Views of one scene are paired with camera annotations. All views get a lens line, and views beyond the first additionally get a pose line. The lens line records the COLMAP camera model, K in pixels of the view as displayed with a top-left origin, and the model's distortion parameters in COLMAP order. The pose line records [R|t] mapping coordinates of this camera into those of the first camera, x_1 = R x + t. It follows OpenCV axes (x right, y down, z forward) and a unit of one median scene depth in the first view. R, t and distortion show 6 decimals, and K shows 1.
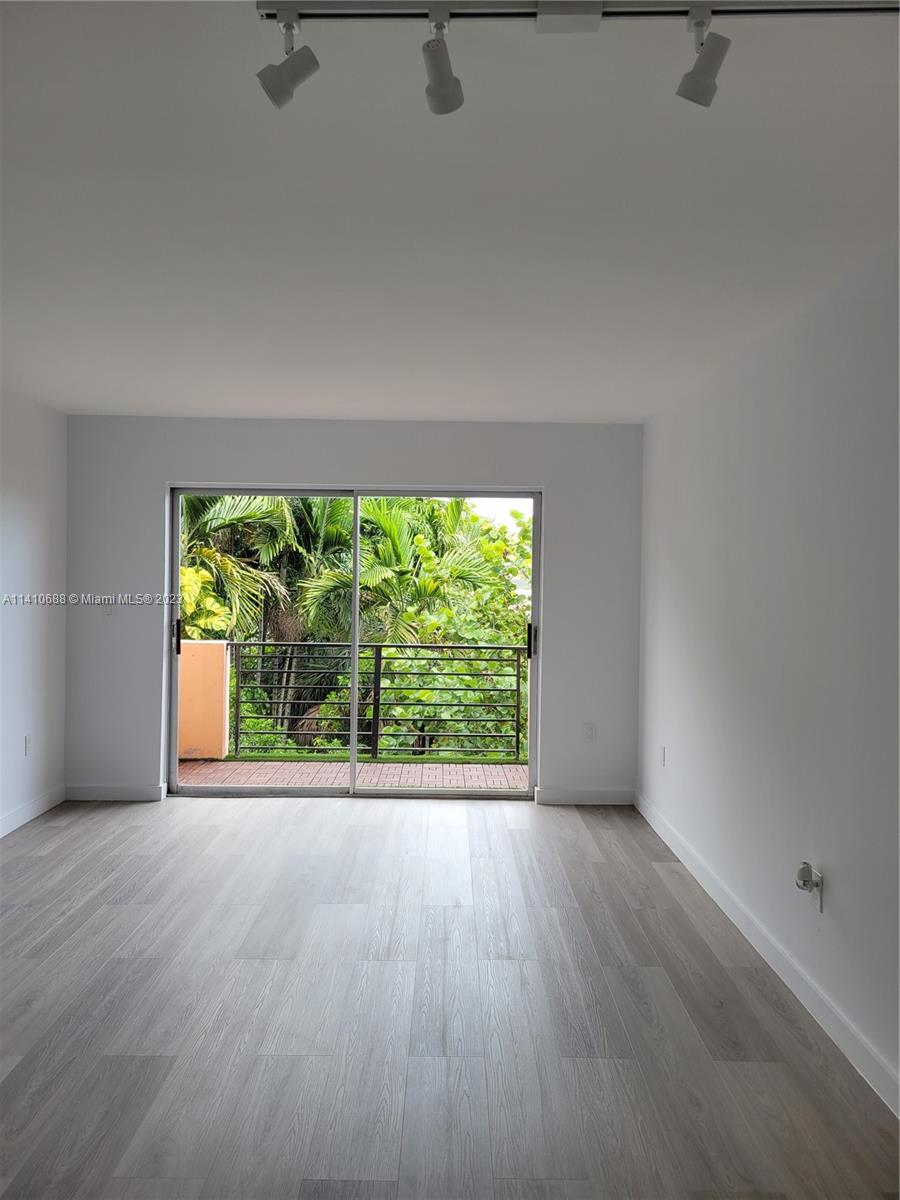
lens RADIAL K [[898.1, 0, 451.7], [0, 898.1, 596.5], [0, 0, 1]] dist [0.026821, -0.015931]
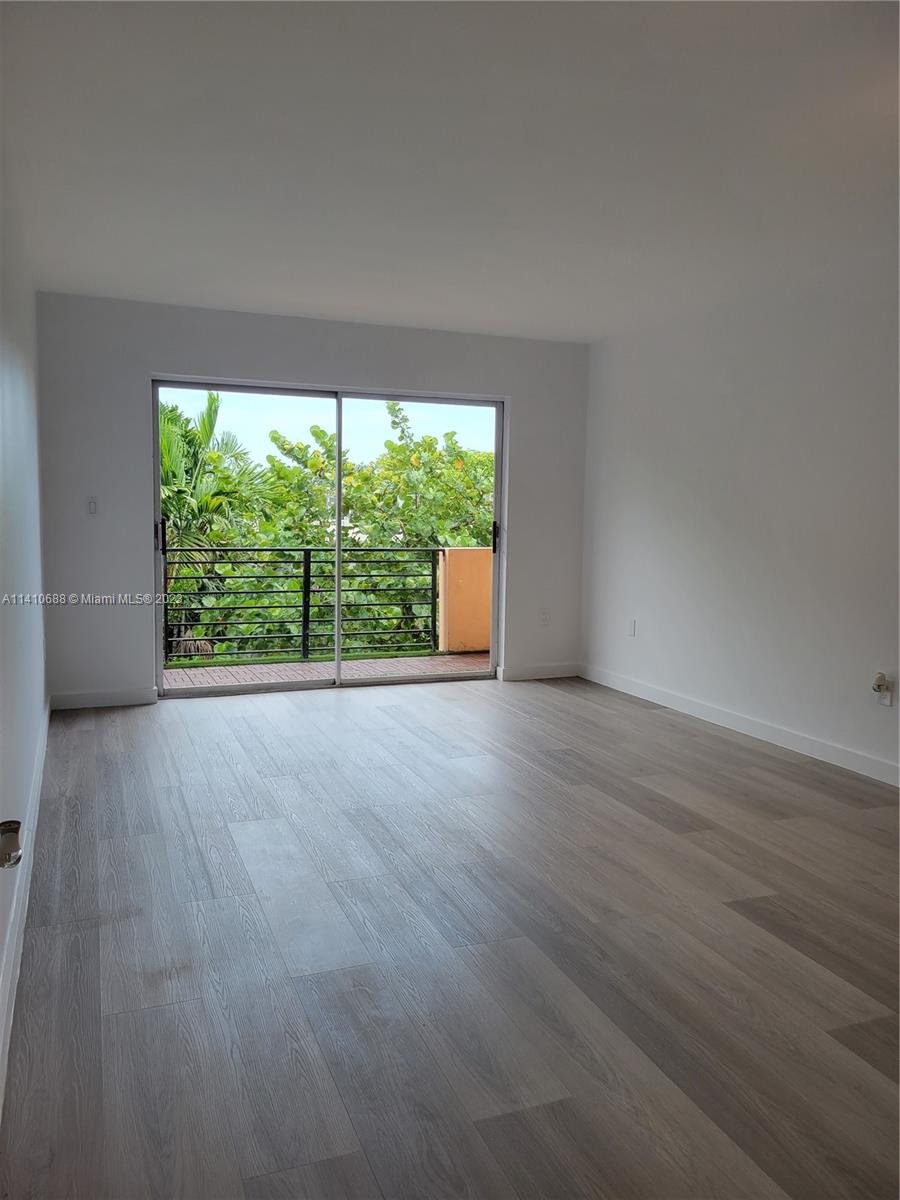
lens RADIAL K [[894.4, 0, 446.3], [0, 894.4, 594.7], [0, 0, 1]] dist [0.064034, -0.037915]
pose [[0.931844, -0.034054, 0.361259, -0.379064], [0.006754, 0.997042, 0.076567, 0.035863], [-0.362797, -0.068908, 0.929317, -0.016089]]
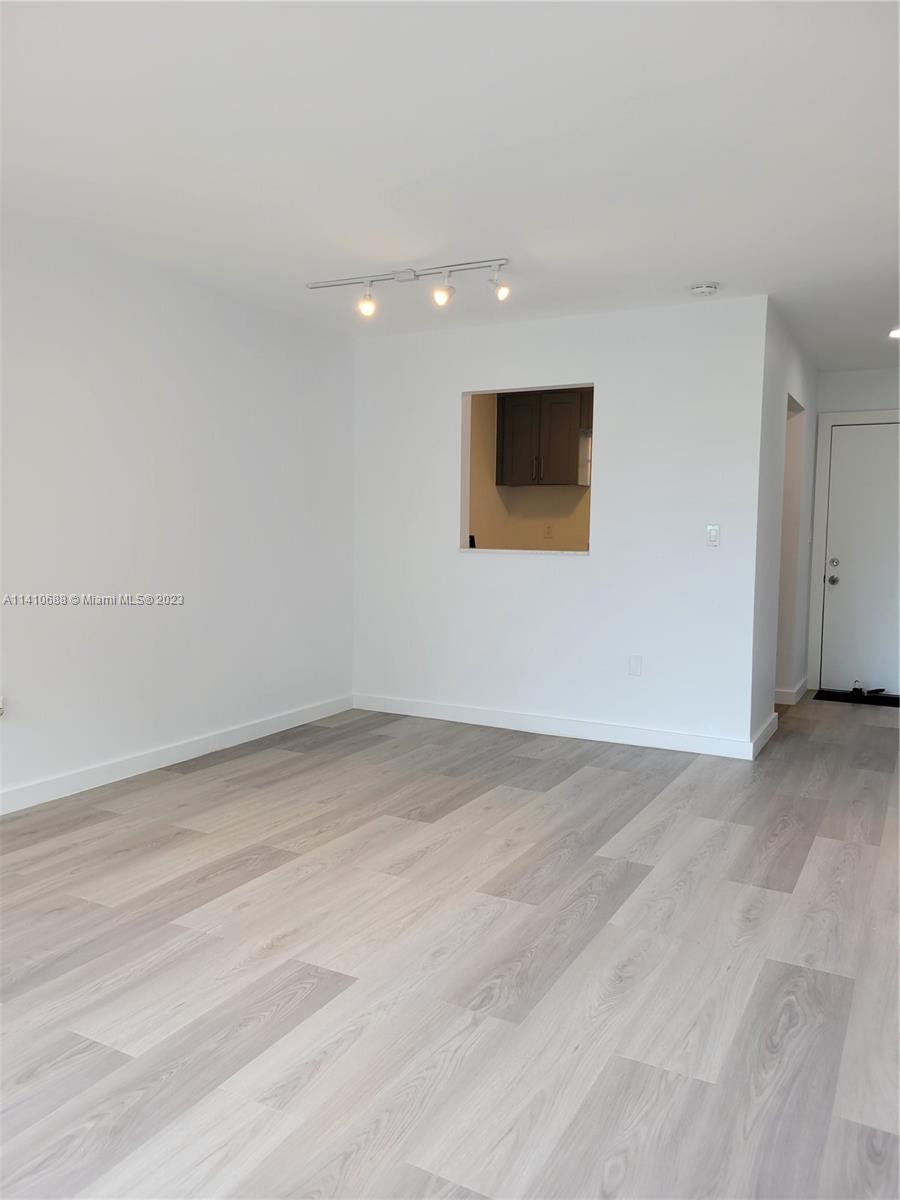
lens RADIAL K [[898.1, 0, 451.7], [0, 898.1, 596.5], [0, 0, 1]] dist [0.026821, -0.015931]
pose [[-0.875469, -0.063567, 0.479076, -0.370334], [-0.016285, 0.994629, 0.102215, 0.017132], [-0.483000, 0.081684, -0.871802, 0.997915]]
